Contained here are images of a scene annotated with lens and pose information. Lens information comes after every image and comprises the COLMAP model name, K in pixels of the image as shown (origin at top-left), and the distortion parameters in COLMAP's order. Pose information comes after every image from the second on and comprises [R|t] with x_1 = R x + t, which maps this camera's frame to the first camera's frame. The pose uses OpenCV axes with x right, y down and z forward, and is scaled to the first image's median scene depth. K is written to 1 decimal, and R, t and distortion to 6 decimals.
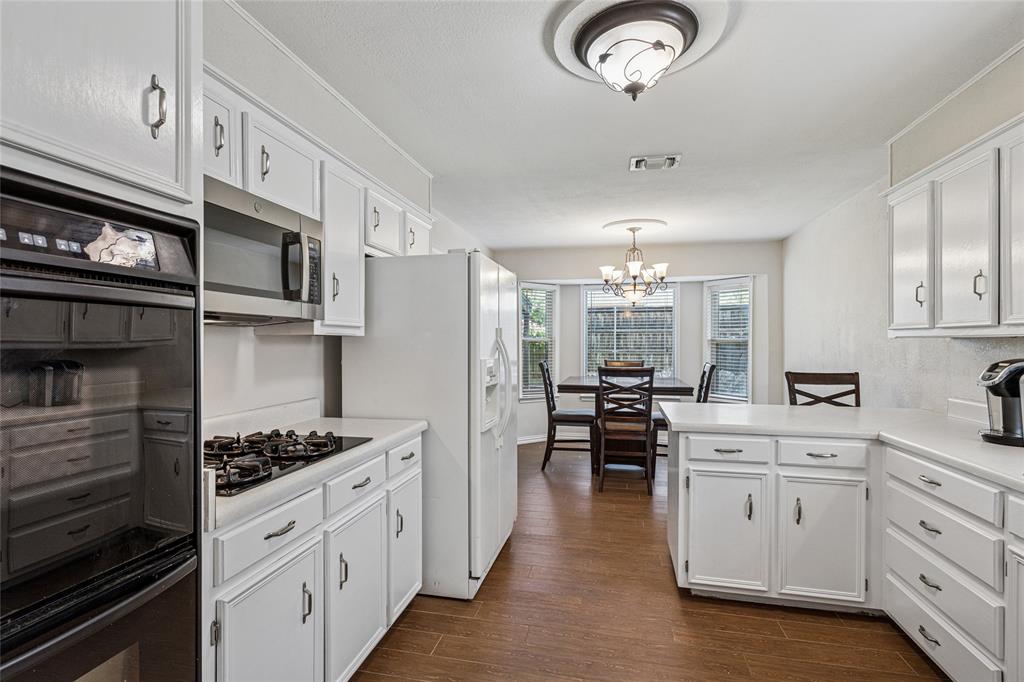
lens RADIAL K [[502.6, 0, 504.1], [0, 502.6, 338.2], [0, 0, 1]] dist [-0.002111, 0.000675]
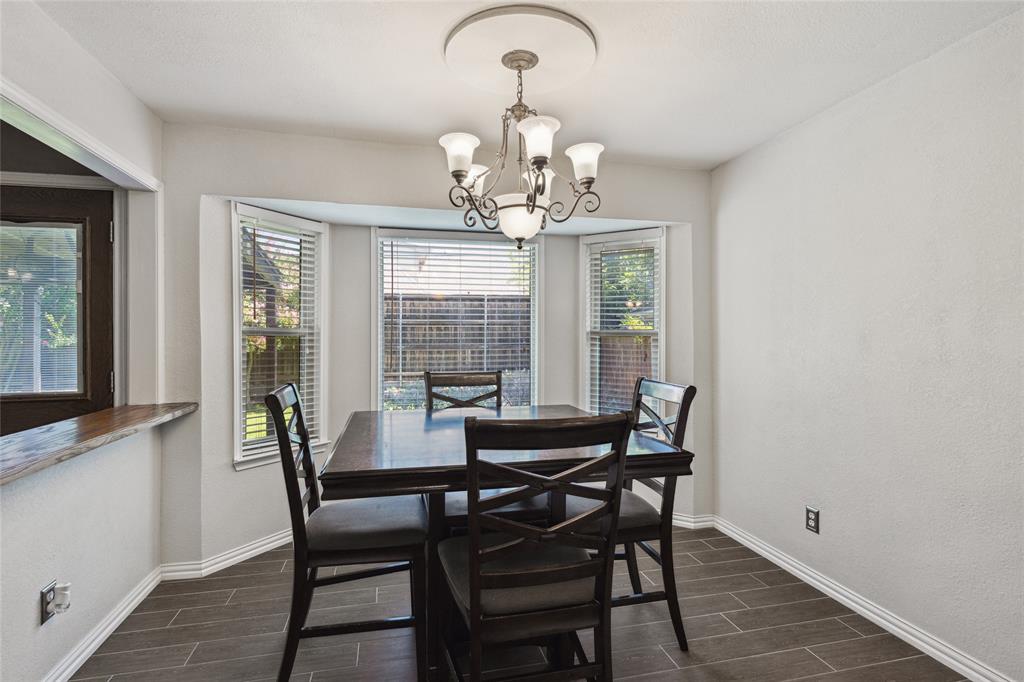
lens RADIAL K [[502.6, 0, 504.1], [0, 502.6, 338.2], [0, 0, 1]] dist [-0.002111, 0.000675]
pose [[0.904860, -0.009482, 0.425603, 0.063601], [0.003358, 0.999880, 0.015136, 0.001367], [-0.425695, -0.012267, 0.904783, 0.549690]]
